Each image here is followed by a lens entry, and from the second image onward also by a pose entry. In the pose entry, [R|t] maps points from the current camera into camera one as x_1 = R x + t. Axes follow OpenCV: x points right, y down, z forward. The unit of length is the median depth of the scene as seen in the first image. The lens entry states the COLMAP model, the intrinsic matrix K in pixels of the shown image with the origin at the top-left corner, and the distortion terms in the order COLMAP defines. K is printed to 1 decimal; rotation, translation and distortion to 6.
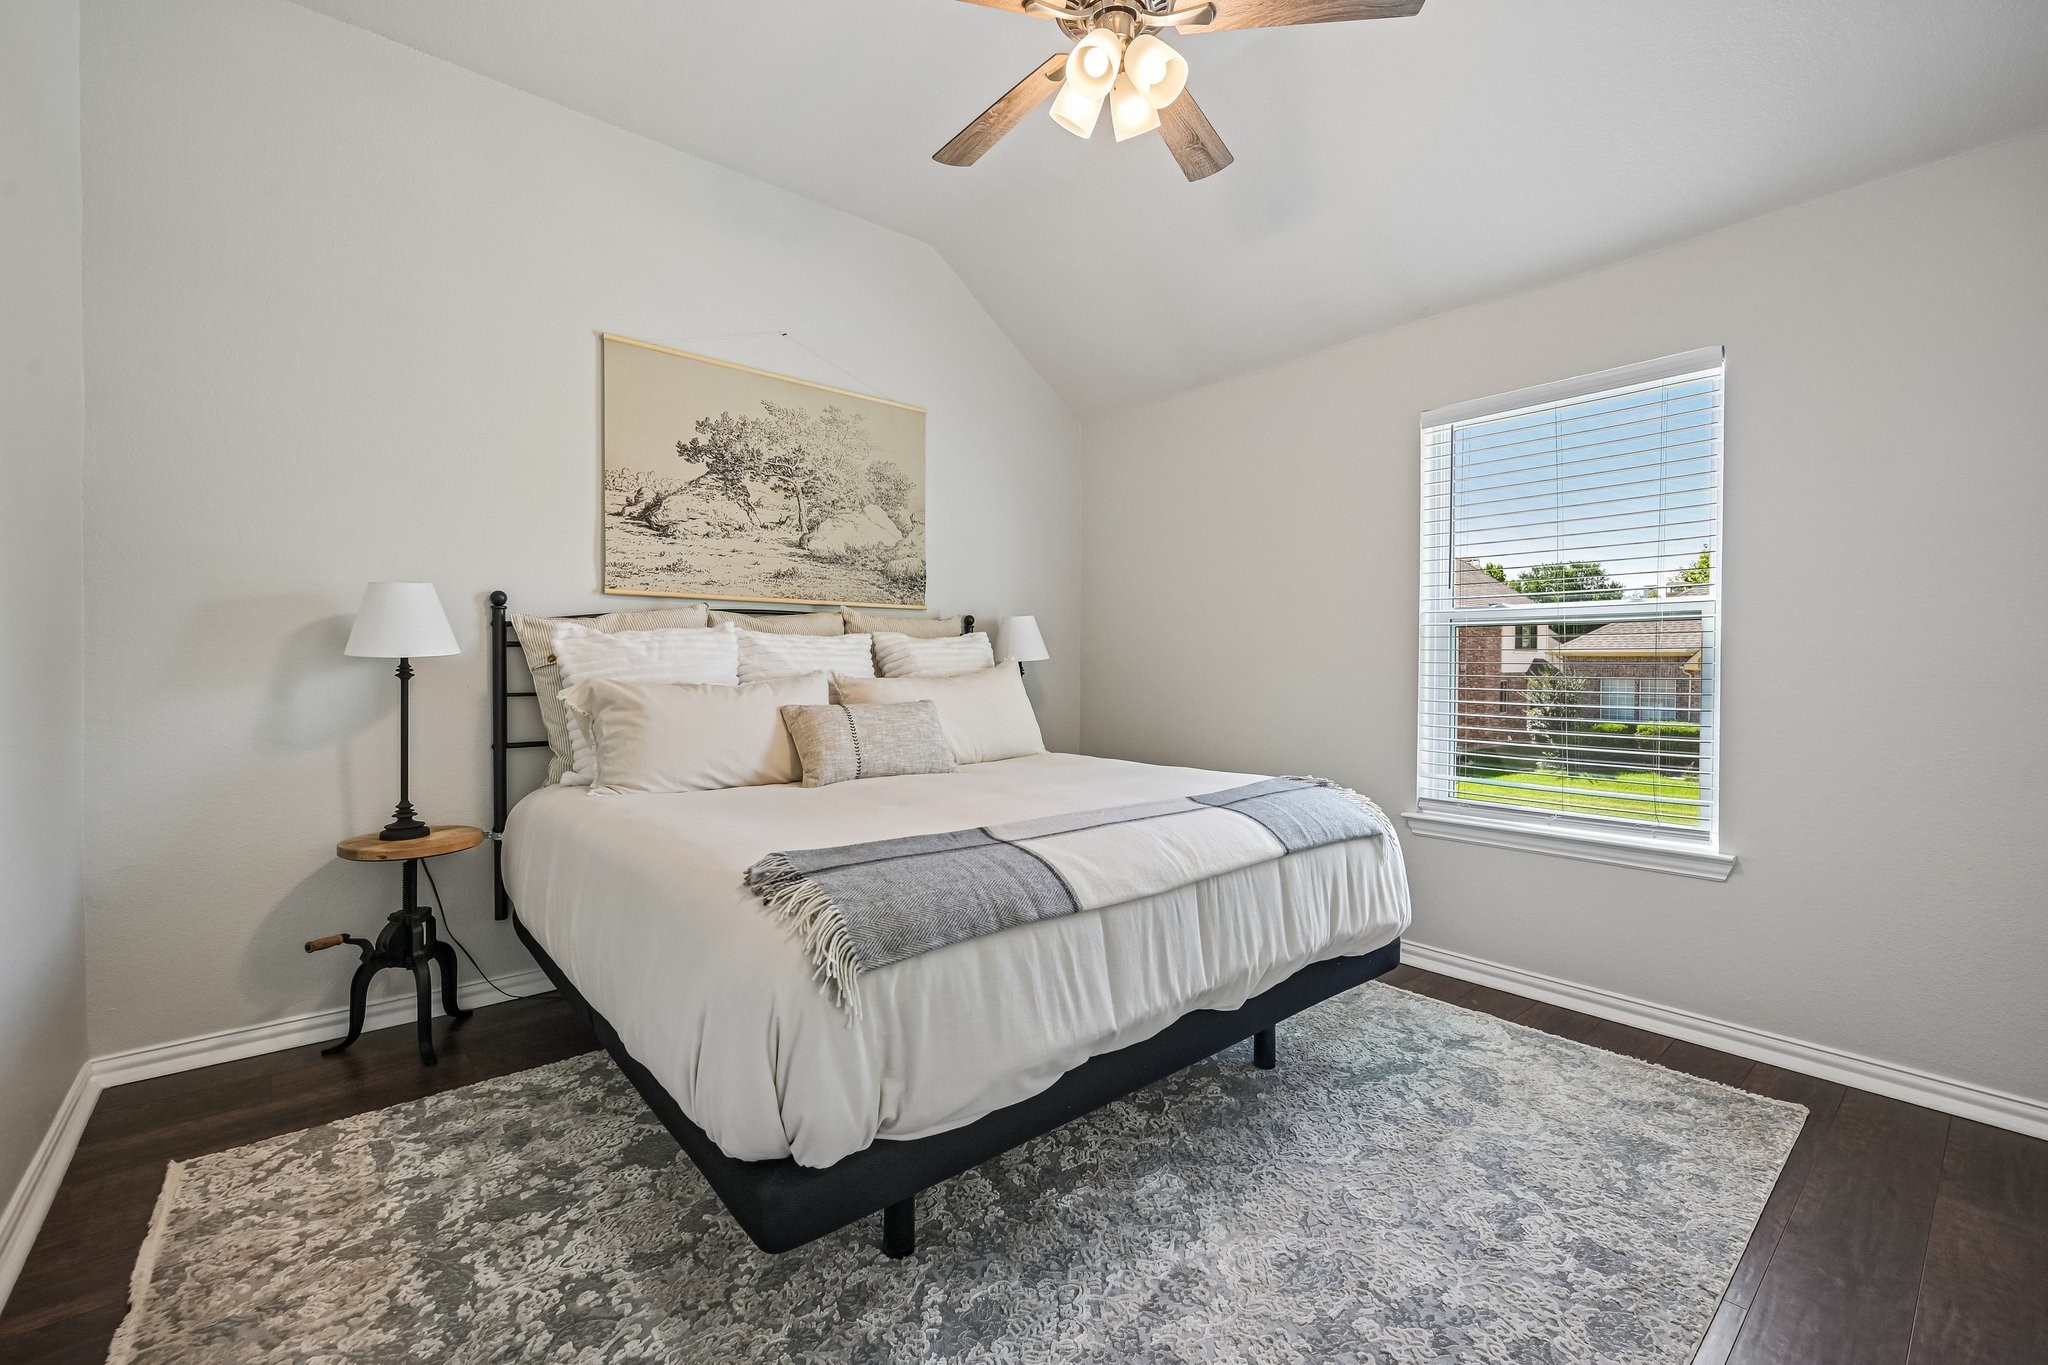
lens RADIAL K [[838.9, 0, 1021.1], [0, 838.9, 679.4], [0, 0, 1]] dist [0.002506, 0.000387]
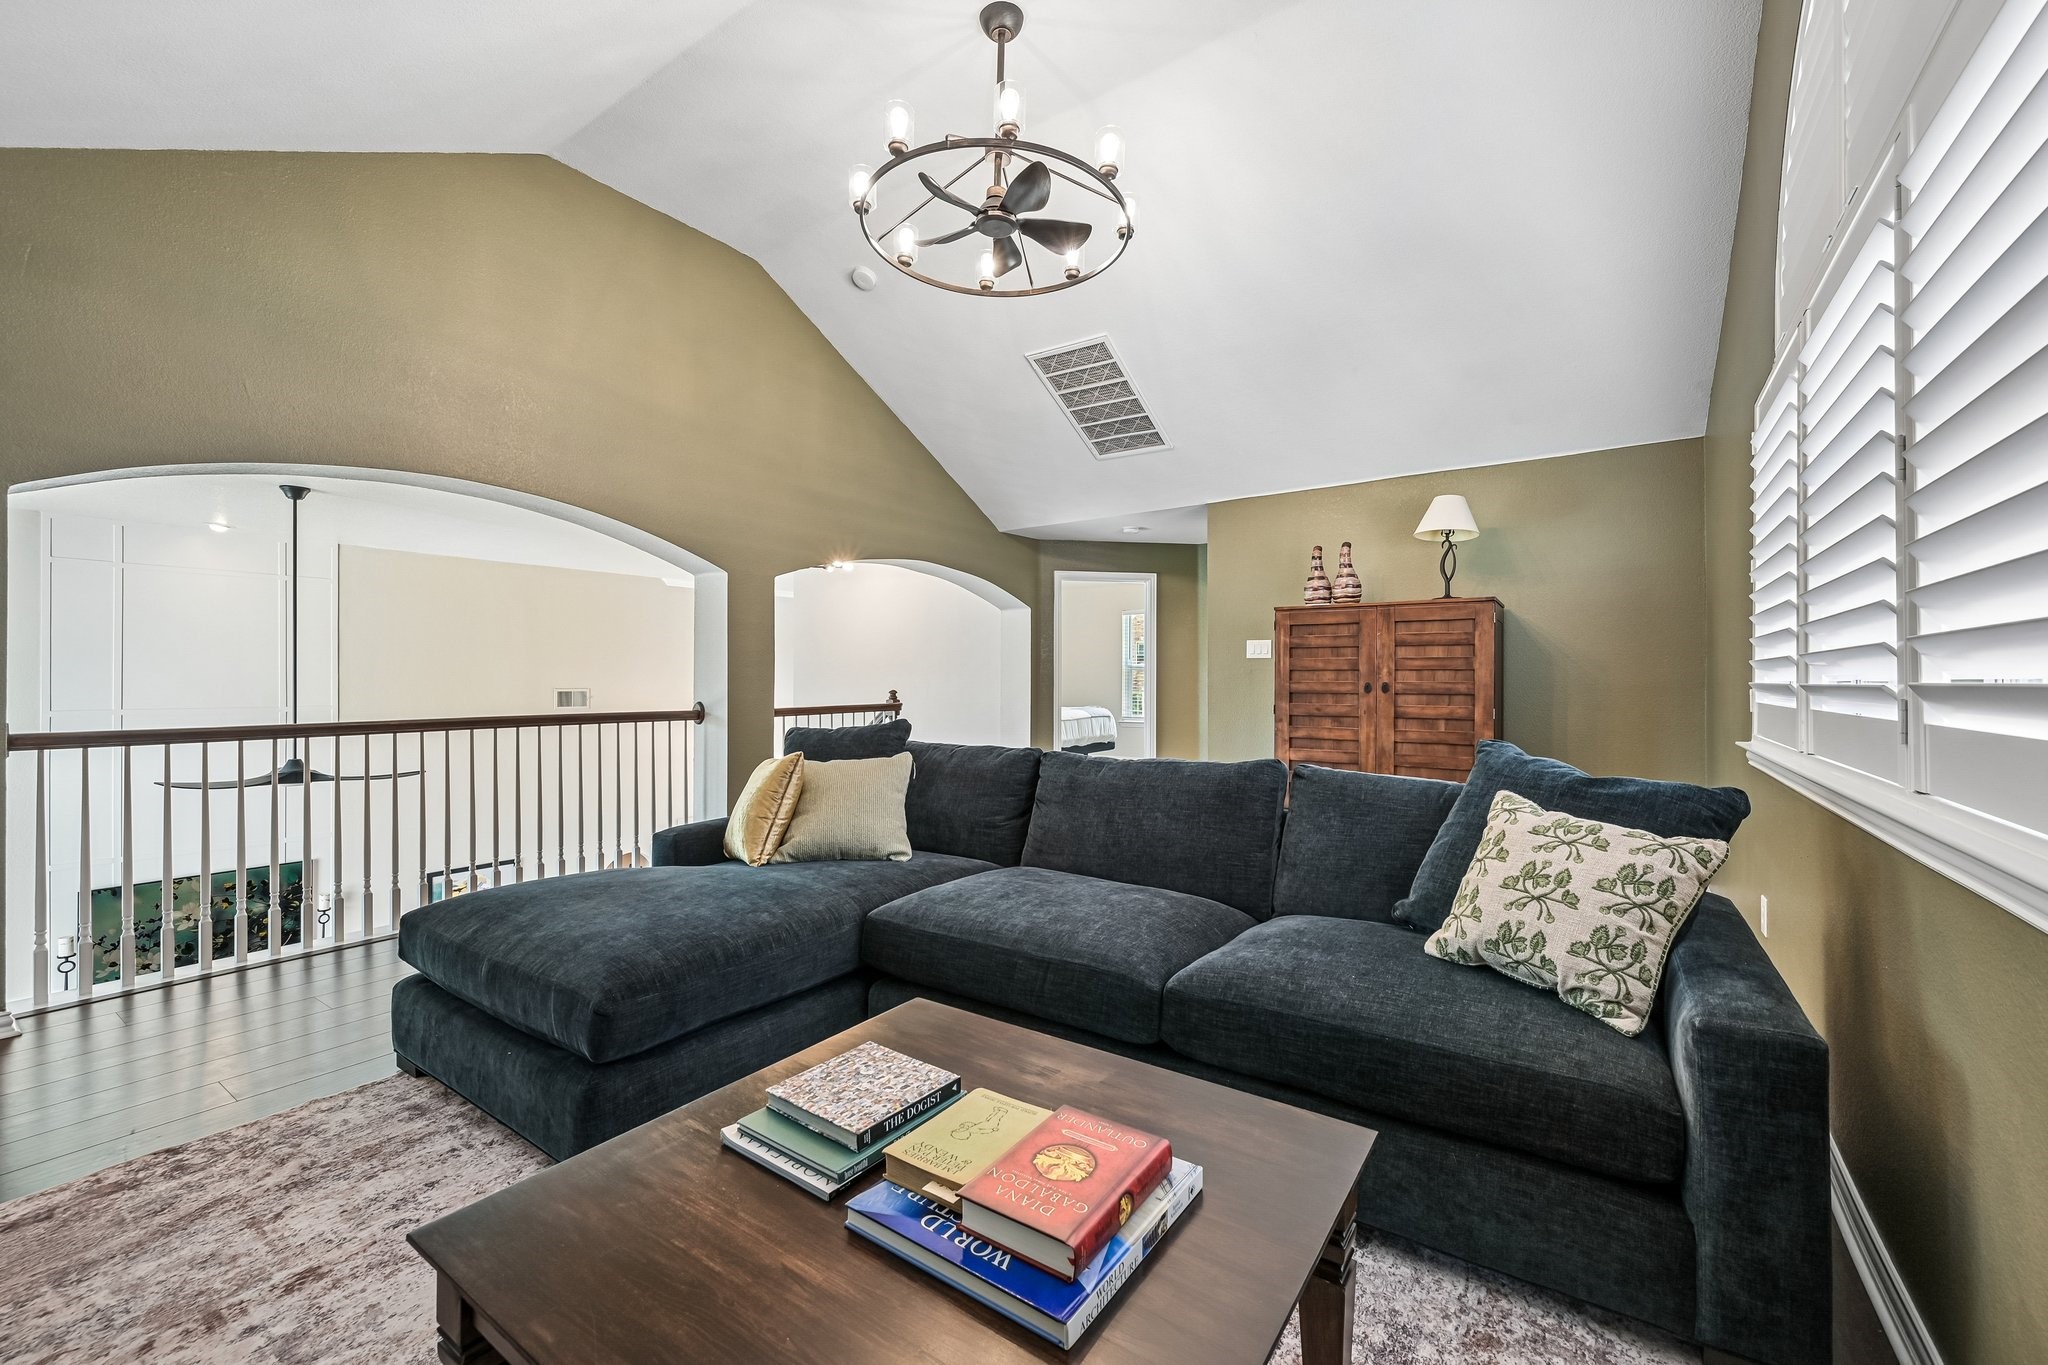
lens RADIAL K [[832.3, 0, 1026.1], [0, 832.3, 680.6], [0, 0, 1]] dist [0.003487, 0.000352]
pose [[0.968470, -0.005119, 0.249076, -1.166849], [0.007357, 0.999940, -0.008055, 0.020644], [-0.249020, 0.009634, 0.968450, -3.343603]]
